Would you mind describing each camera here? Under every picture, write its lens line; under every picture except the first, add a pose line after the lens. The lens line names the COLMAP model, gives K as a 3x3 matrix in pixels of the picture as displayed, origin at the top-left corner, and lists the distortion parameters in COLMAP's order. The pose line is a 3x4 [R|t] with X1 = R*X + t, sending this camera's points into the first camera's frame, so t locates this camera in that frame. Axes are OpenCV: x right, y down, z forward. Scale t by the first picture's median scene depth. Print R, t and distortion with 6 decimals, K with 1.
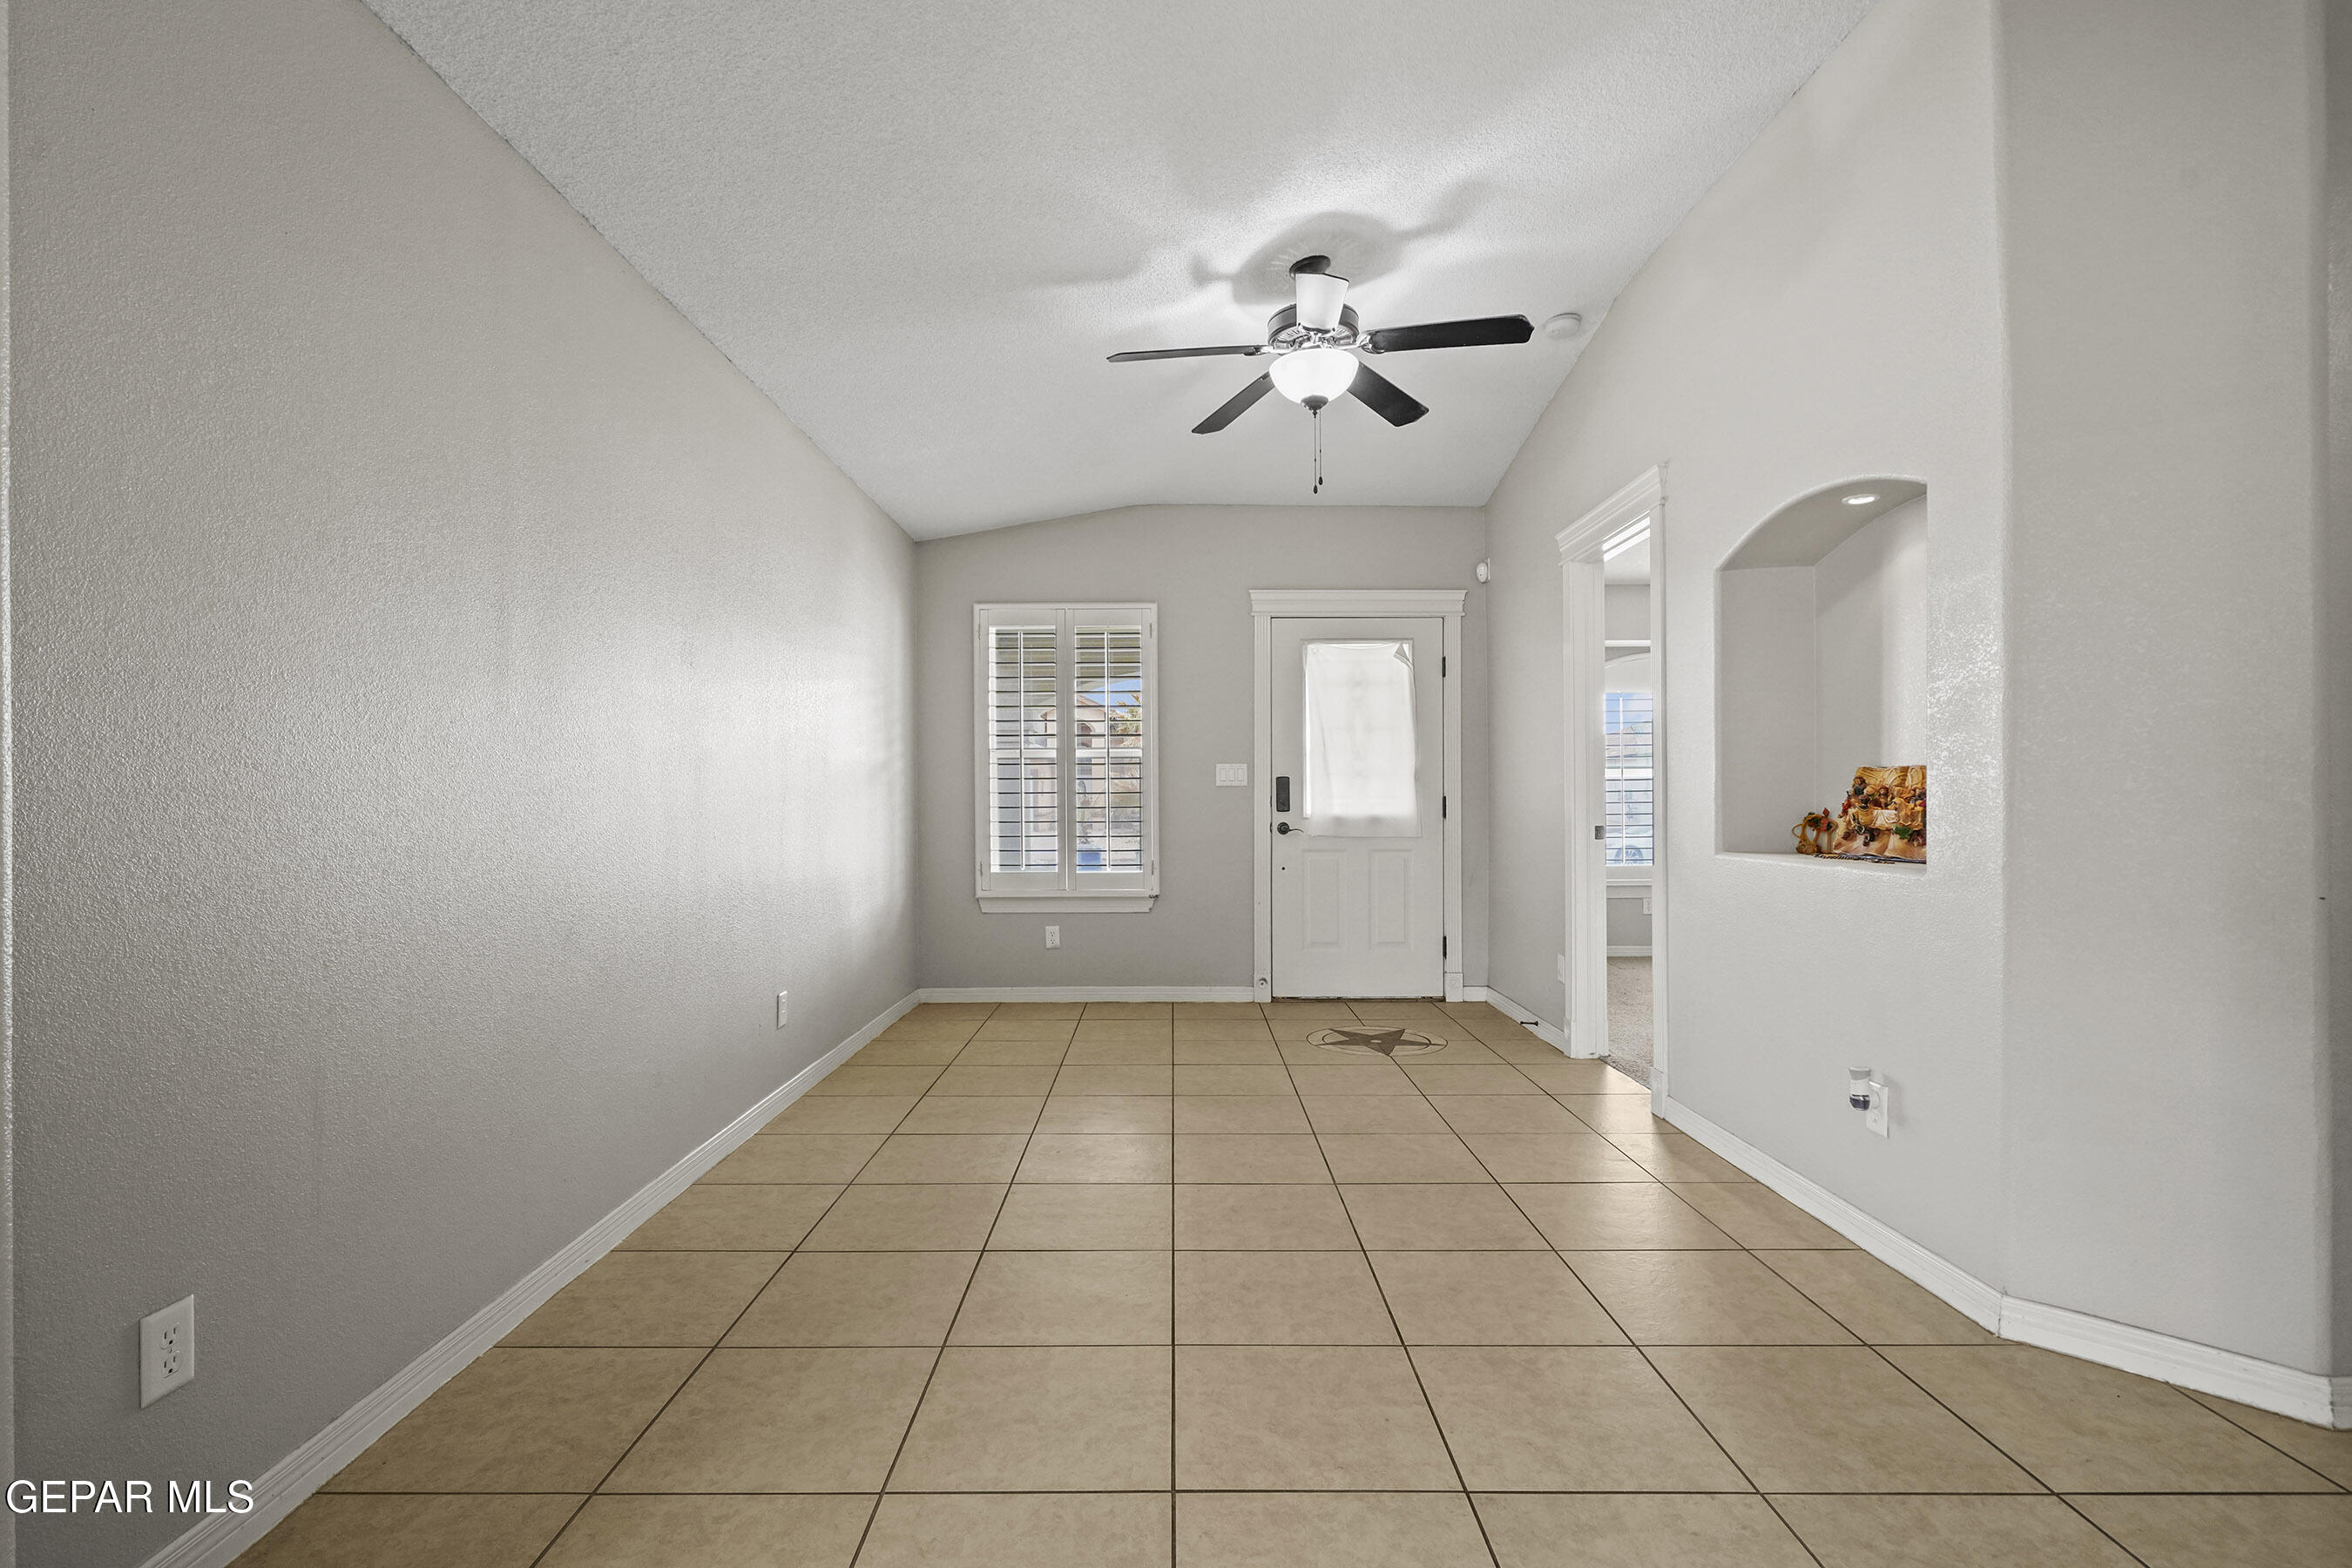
lens RADIAL K [[1083.1, 0, 1171.1], [0, 1083.1, 799.5], [0, 0, 1]] dist [-0.000817, 0.000749]
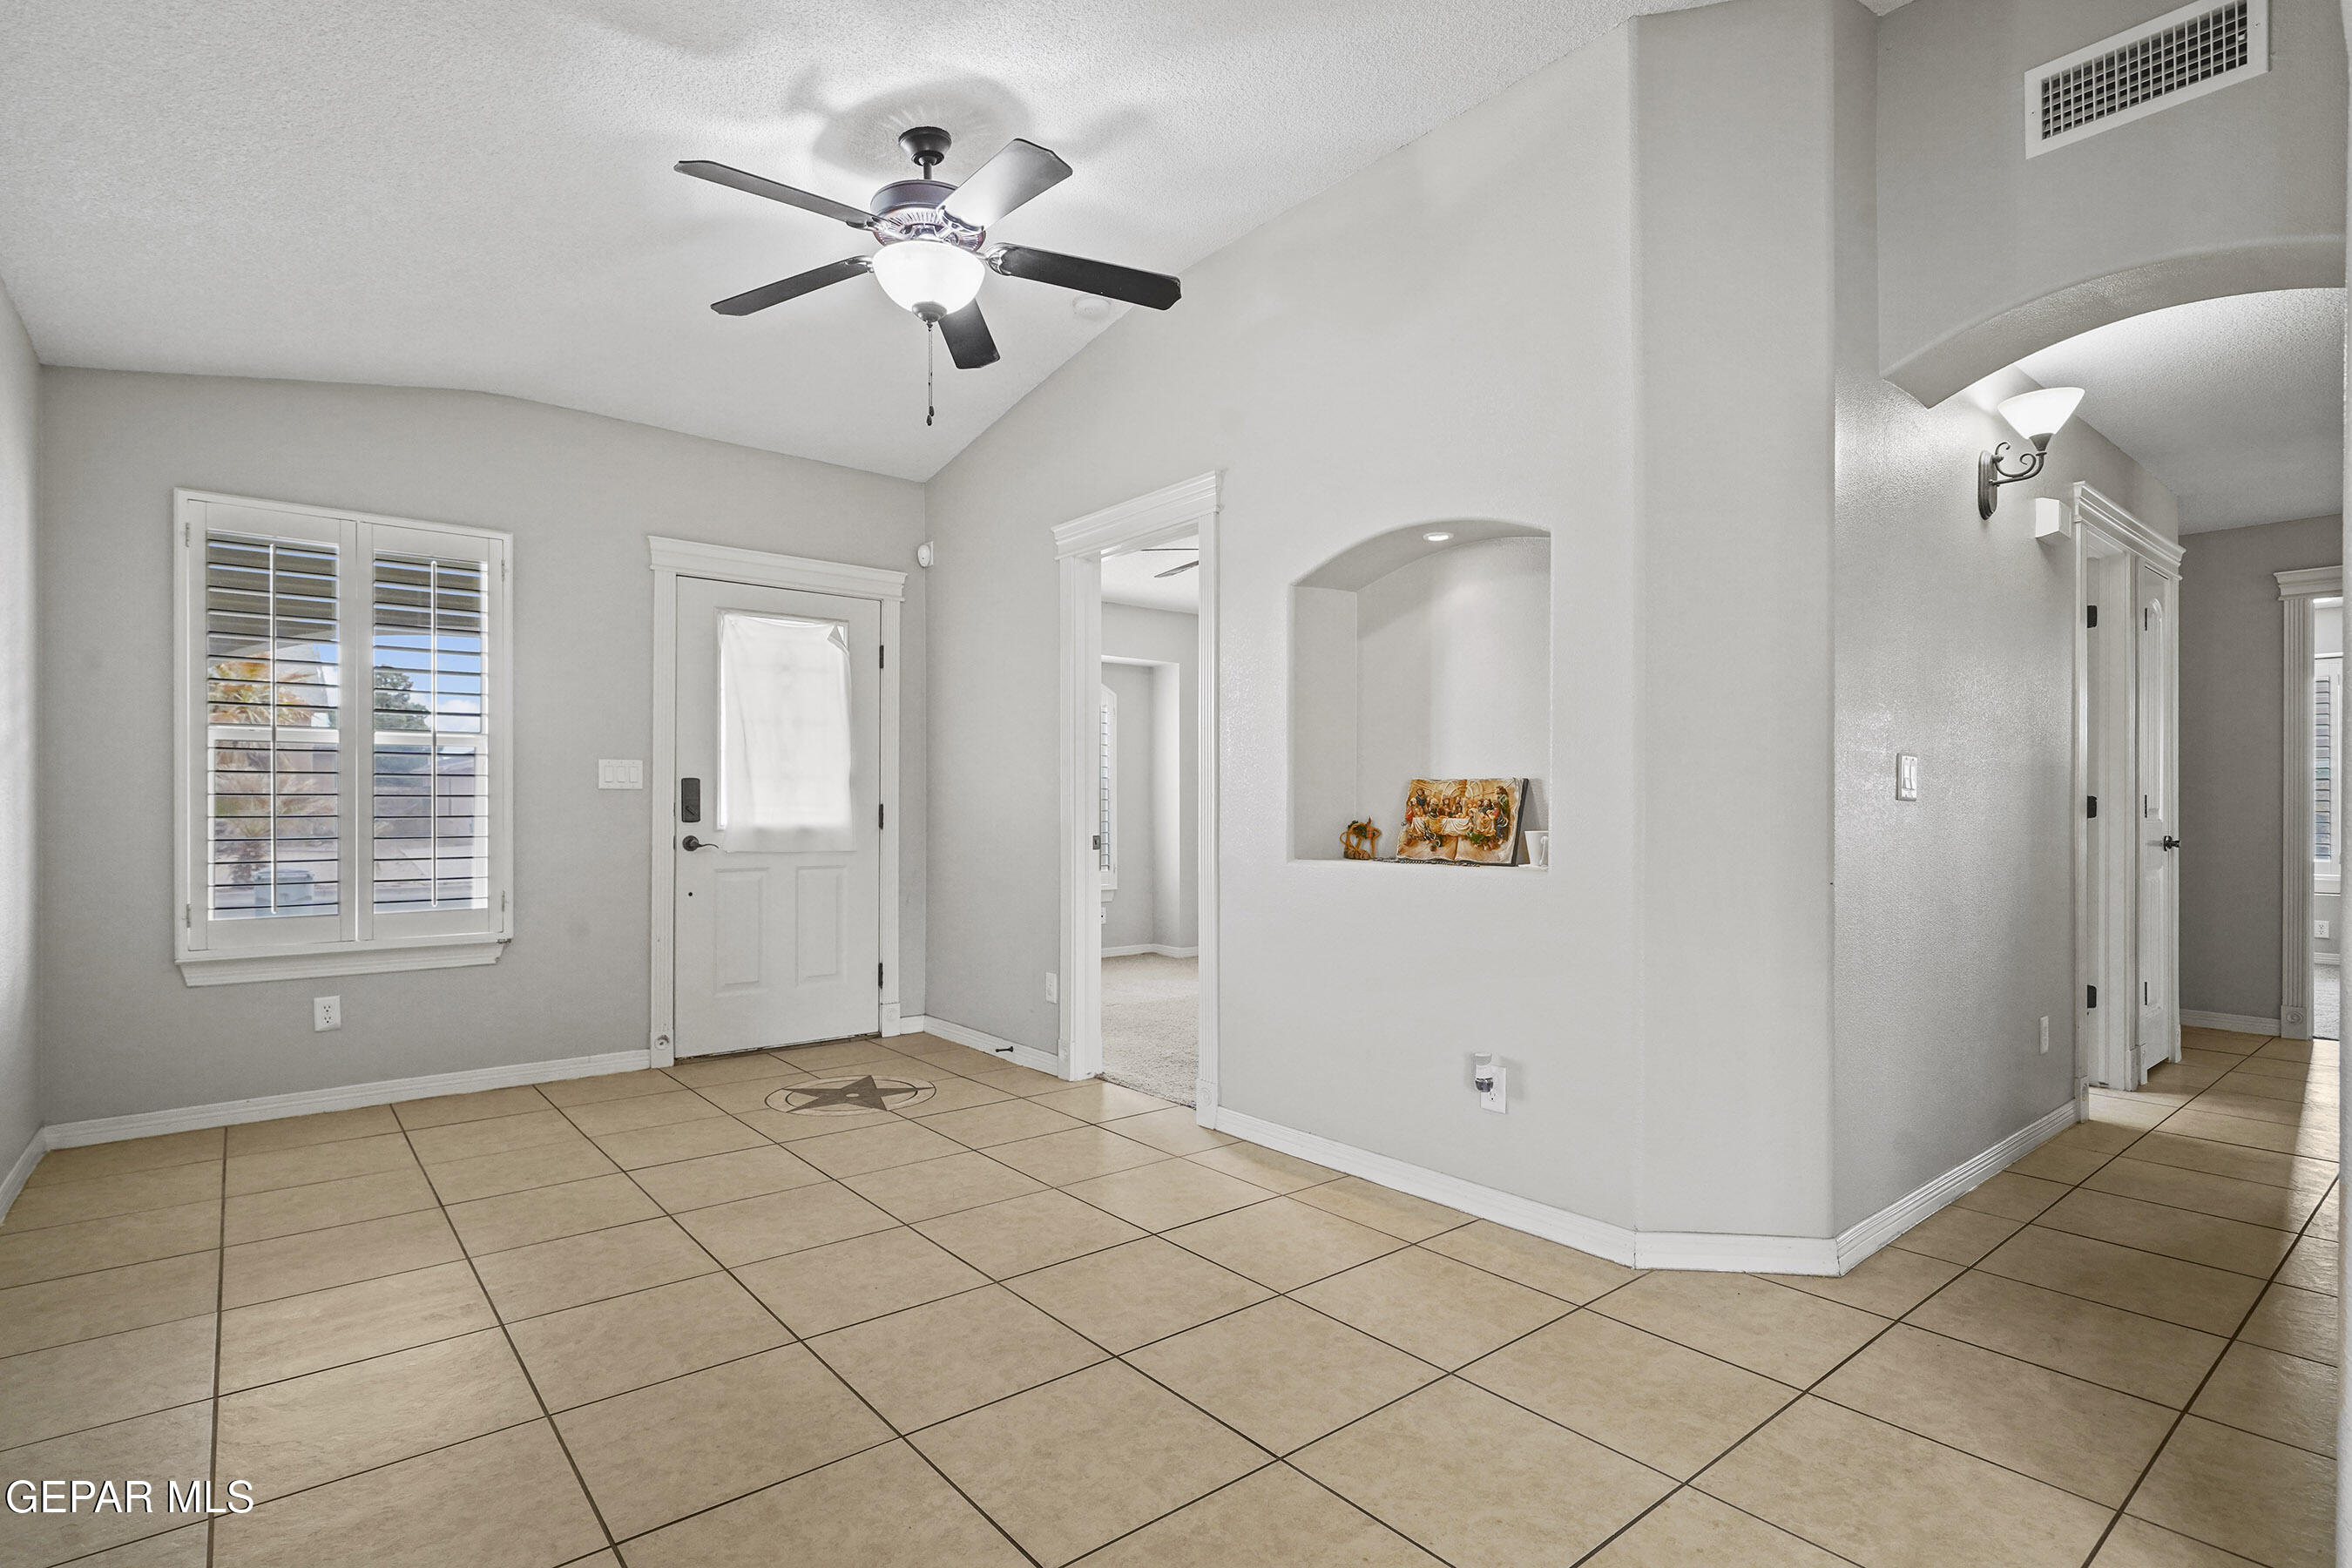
lens RADIAL K [[1136.2, 0, 1162.7], [0, 1136.2, 804.9], [0, 0, 1]] dist [0.000069, 0.000913]
pose [[0.774743, 0.005153, 0.632255, -0.181829], [-0.003375, 0.999986, -0.004015, 0.000922], [-0.632267, 0.000977, 0.774750, 0.165247]]
